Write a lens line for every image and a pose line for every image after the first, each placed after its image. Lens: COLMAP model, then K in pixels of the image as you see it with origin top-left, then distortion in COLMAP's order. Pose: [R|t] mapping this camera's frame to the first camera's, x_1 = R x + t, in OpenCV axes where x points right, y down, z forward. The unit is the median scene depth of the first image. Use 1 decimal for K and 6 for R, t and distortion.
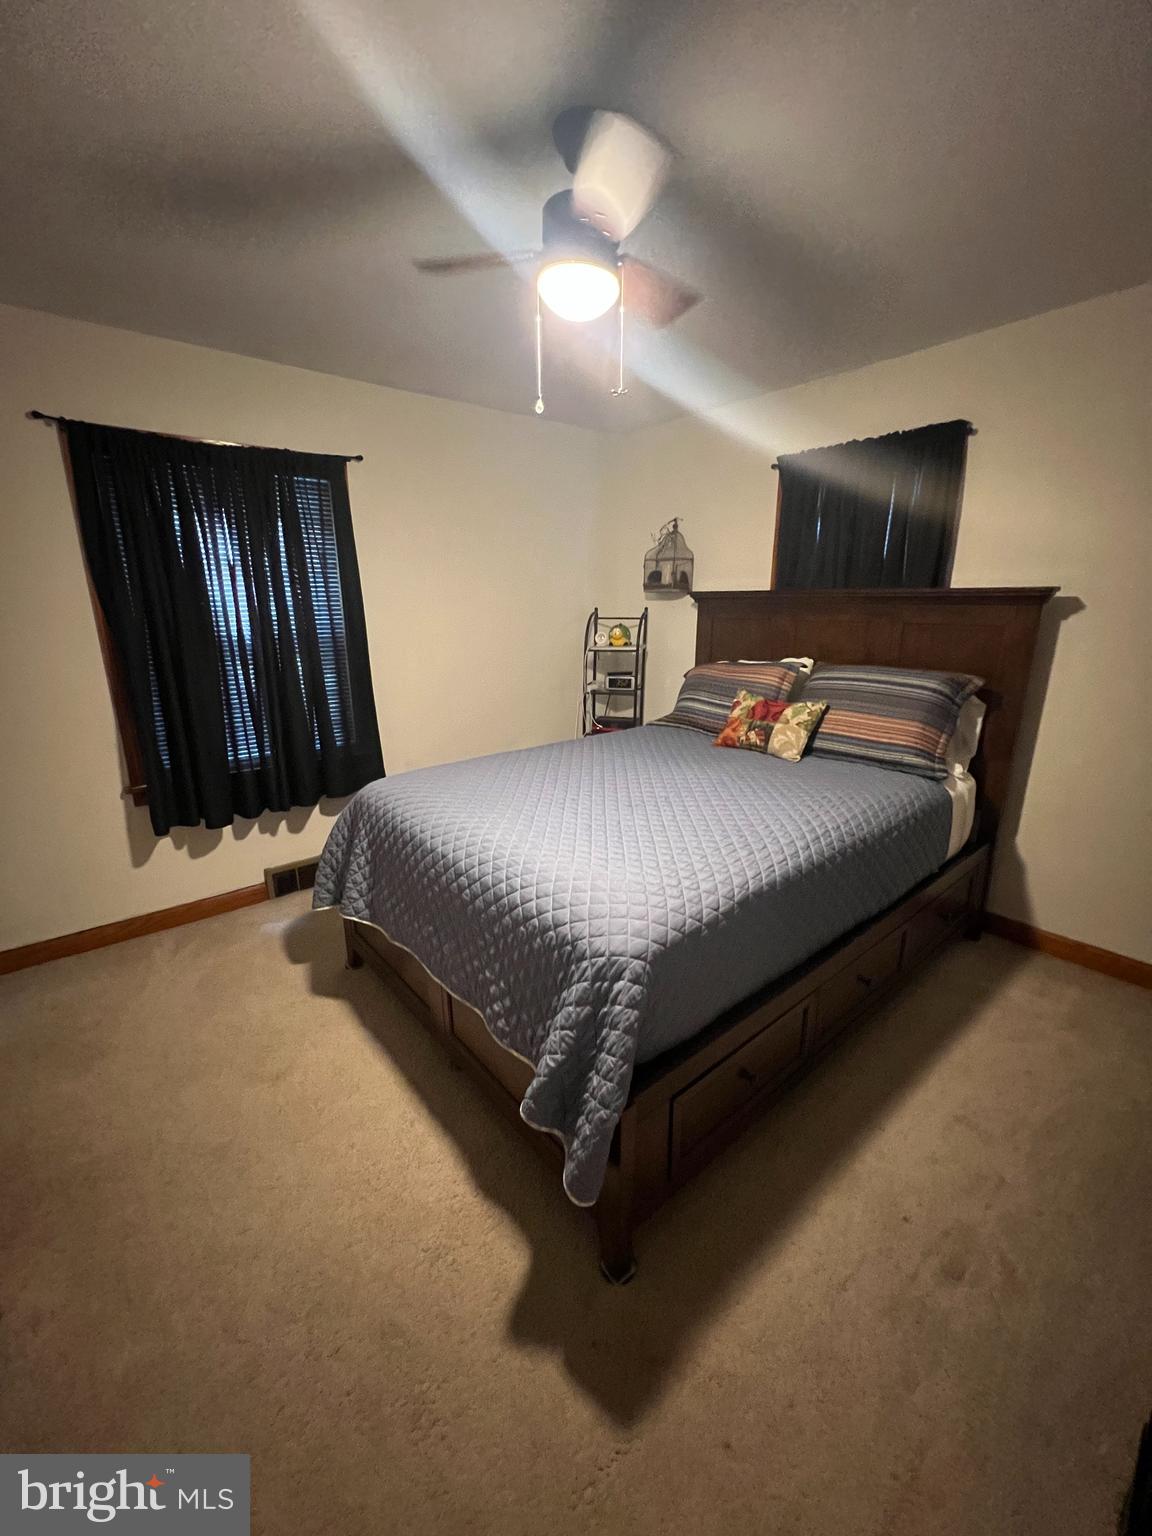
lens RADIAL K [[613.8, 0, 573.0], [0, 613.8, 772.3], [0, 0, 1]] dist [-0.000229, -0.000404]
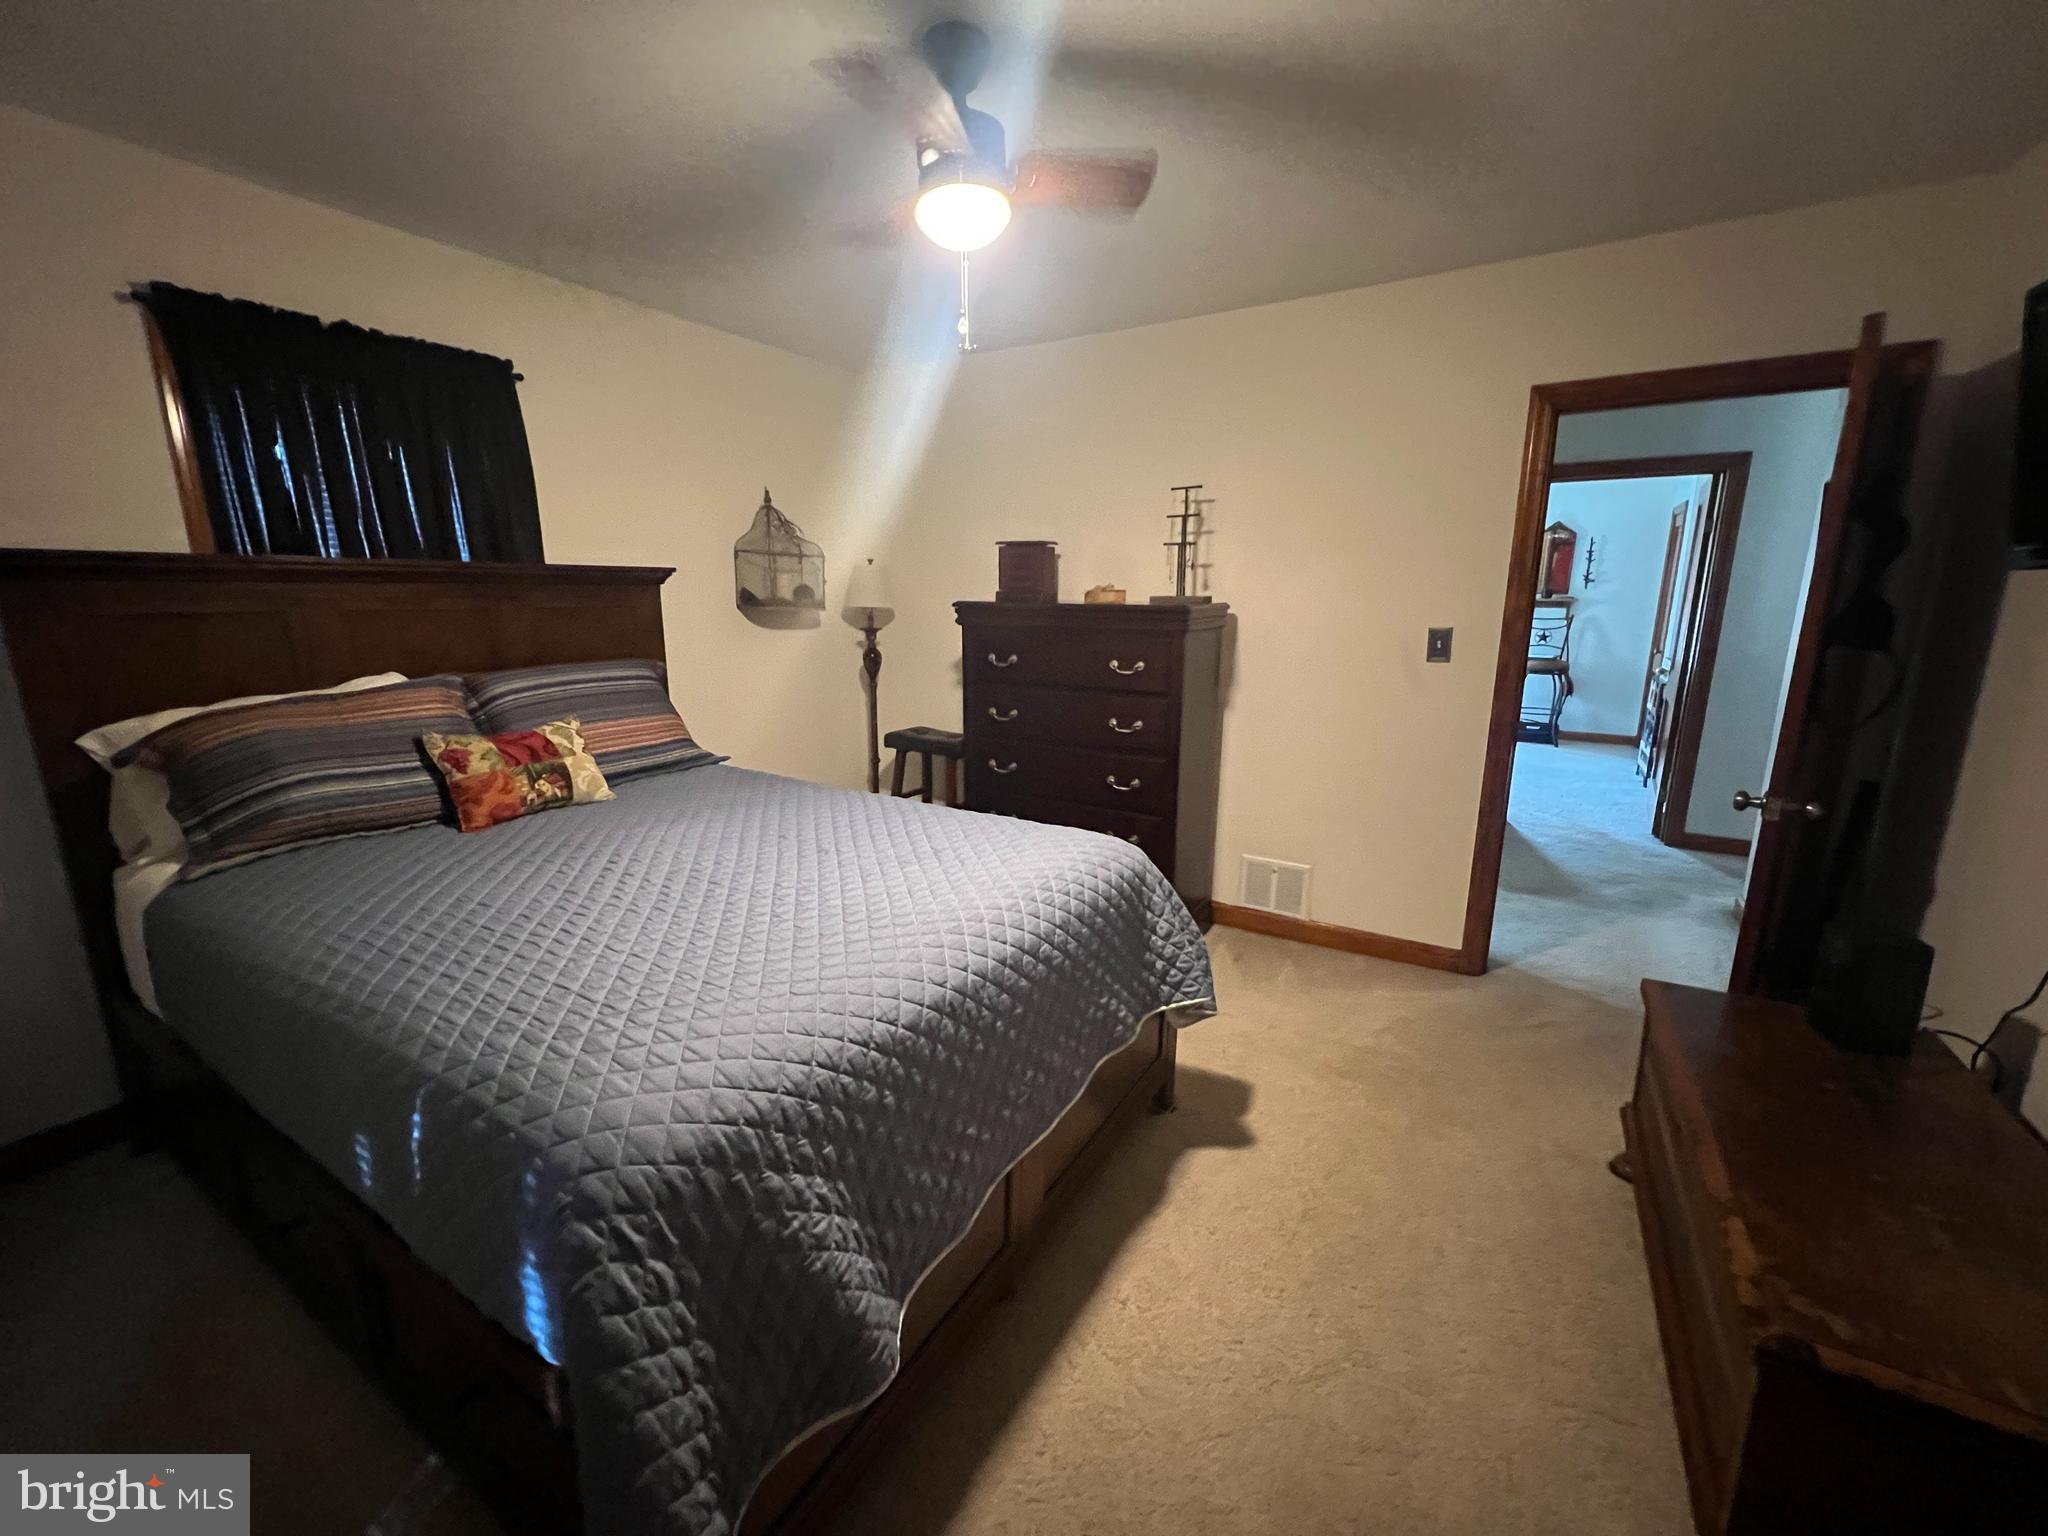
lens RADIAL K [[818.4, 0, 1021.9], [0, 818.4, 775.4], [0, 0, 1]] dist [-0.000229, -0.000404]
pose [[-0.326678, -0.201552, 0.923395, -0.654596], [0.253360, 0.922564, 0.291004, -0.194520], [-0.910544, 0.329016, -0.250316, 0.771738]]
